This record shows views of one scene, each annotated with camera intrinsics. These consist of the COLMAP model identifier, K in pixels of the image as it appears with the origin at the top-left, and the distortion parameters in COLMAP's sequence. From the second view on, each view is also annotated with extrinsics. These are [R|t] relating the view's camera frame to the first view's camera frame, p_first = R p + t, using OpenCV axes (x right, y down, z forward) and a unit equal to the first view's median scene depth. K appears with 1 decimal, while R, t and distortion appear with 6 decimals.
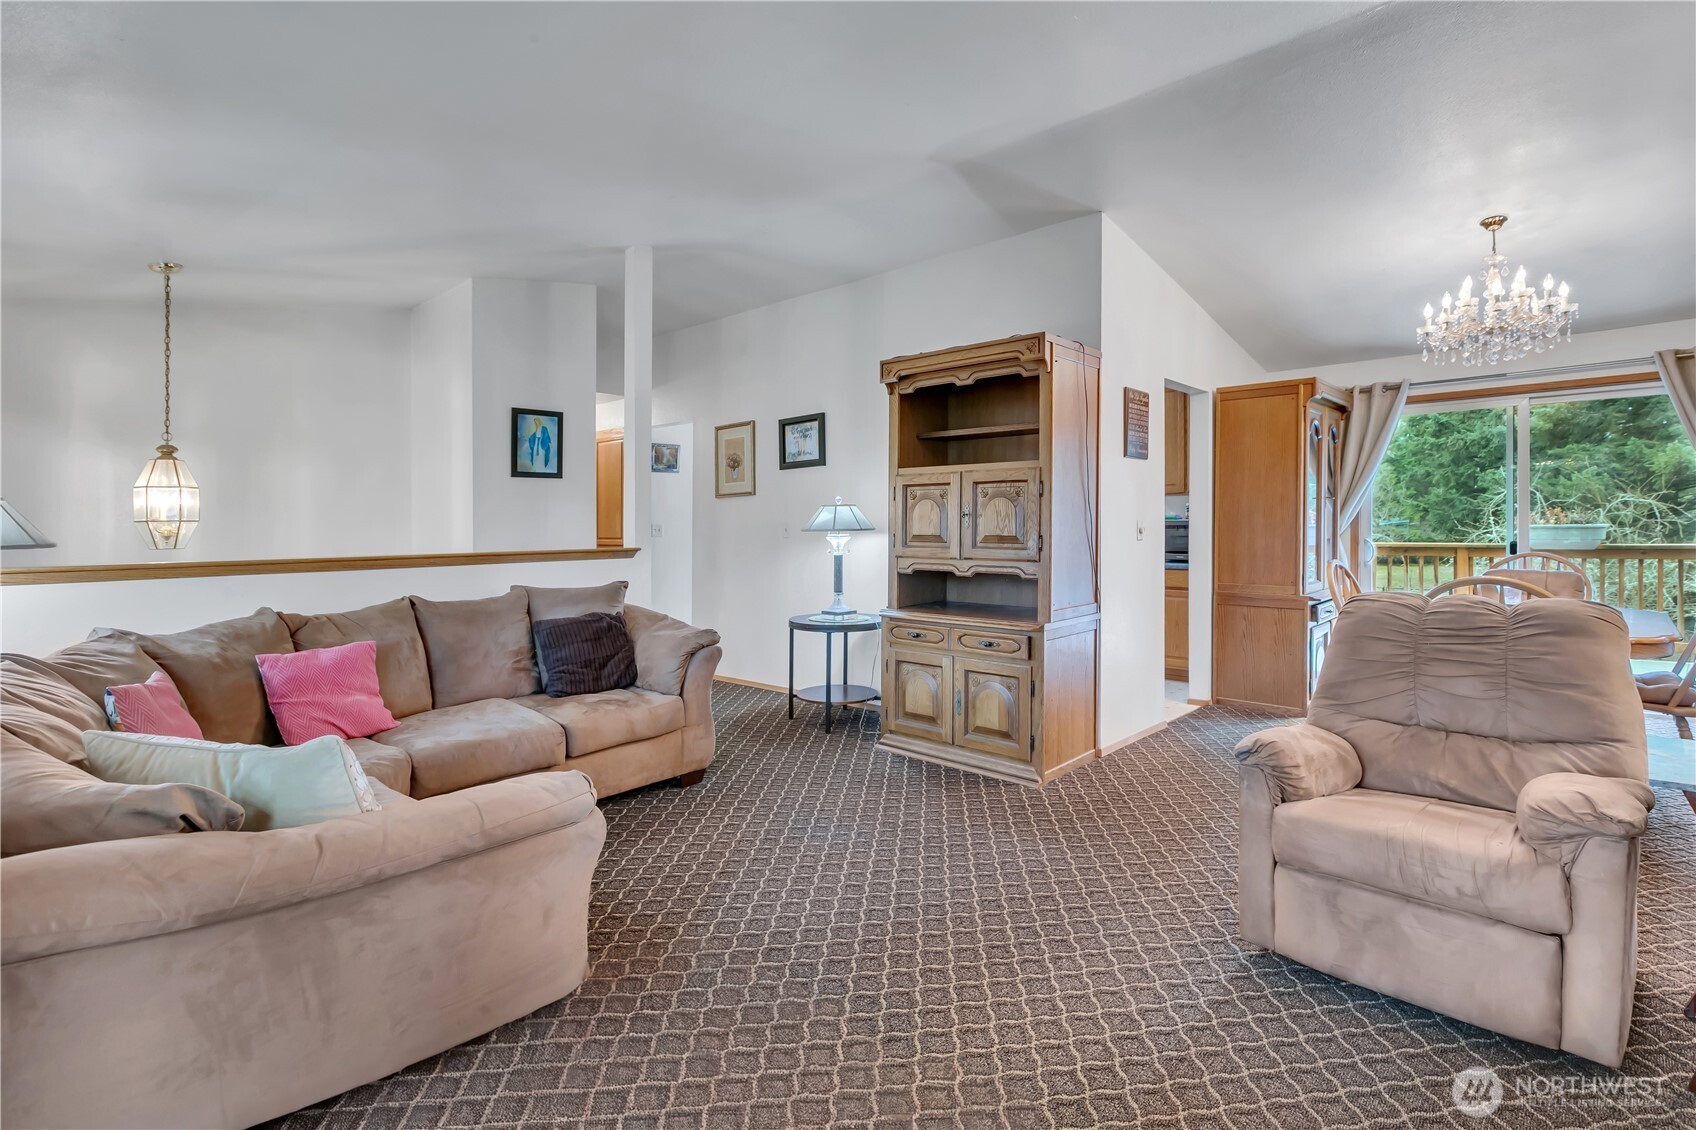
lens RADIAL K [[816.6, 0, 842.0], [0, 816.6, 555.8], [0, 0, 1]] dist [-0.001475, -0.000558]
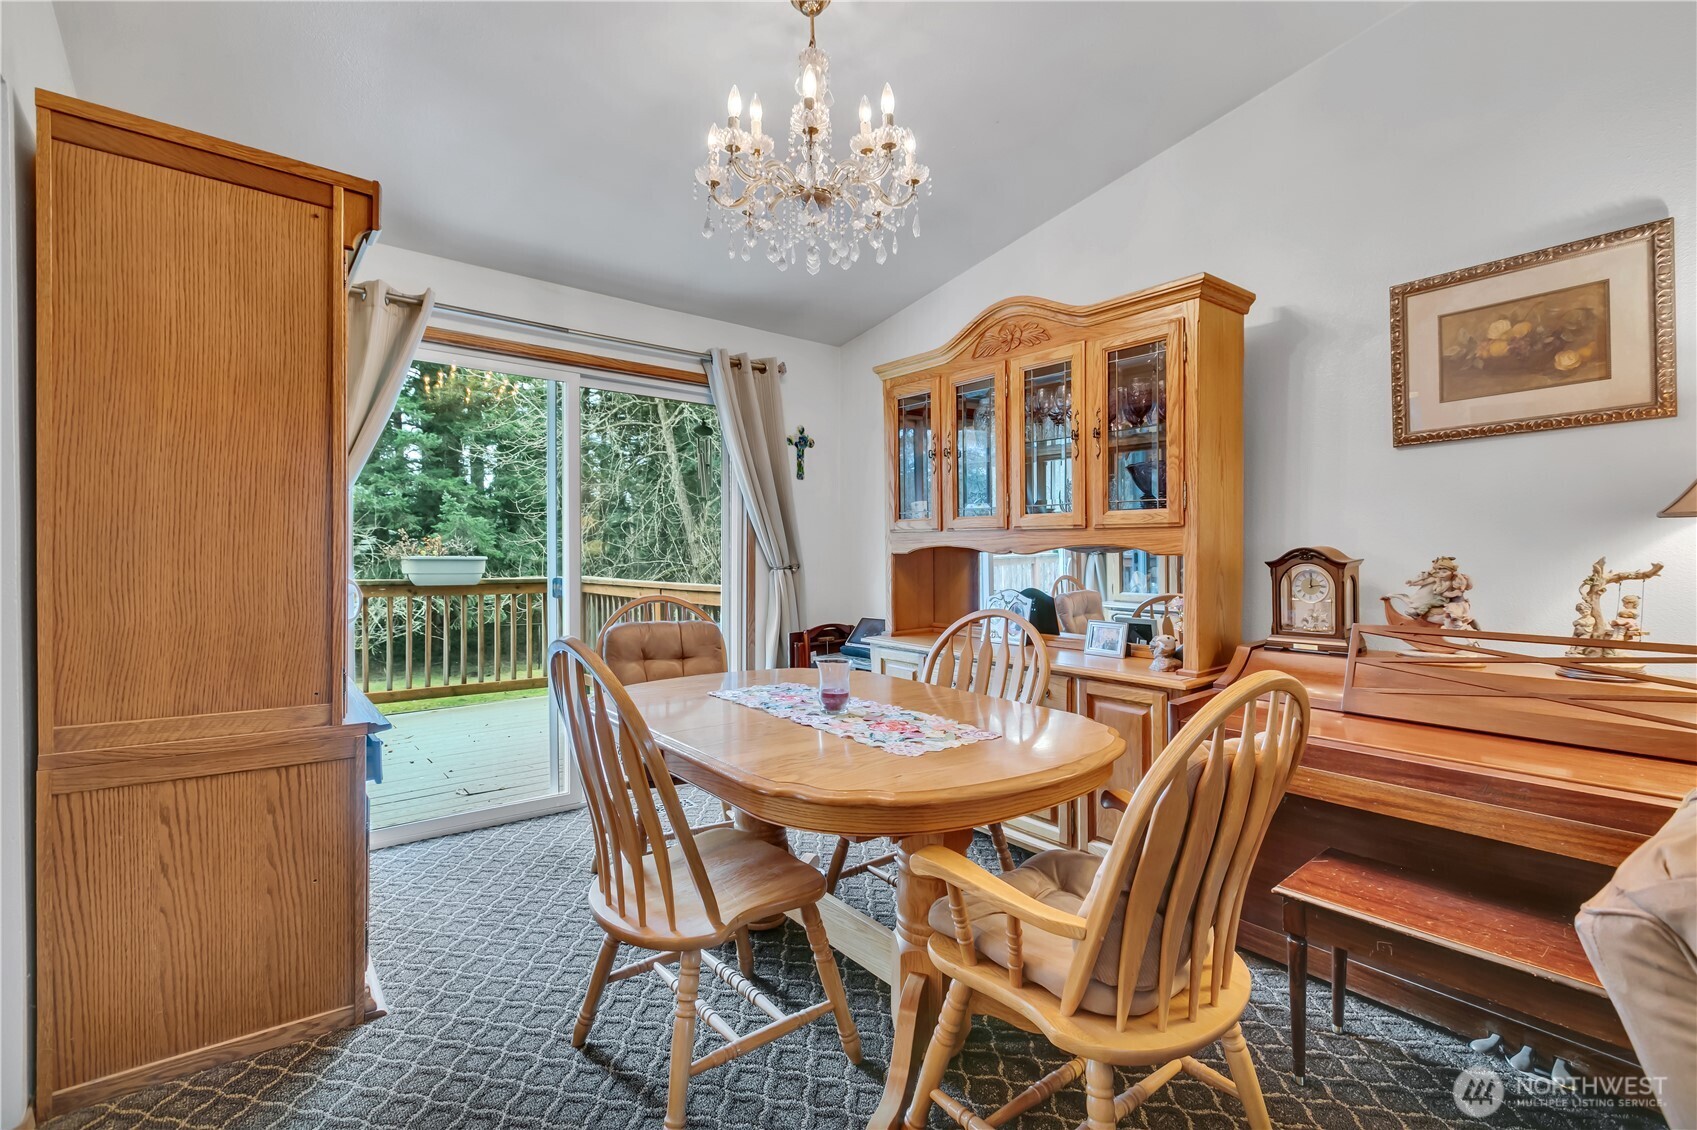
lens RADIAL K [[758.8, 0, 875.6], [0, 758.8, 563.5], [0, 0, 1]] dist [0.000293, -0.000204]
pose [[0.126340, 0.000085, 0.991987, 0.217069], [0.037913, 0.999269, -0.004915, -0.016579], [-0.991262, 0.038230, 0.126244, 0.662278]]
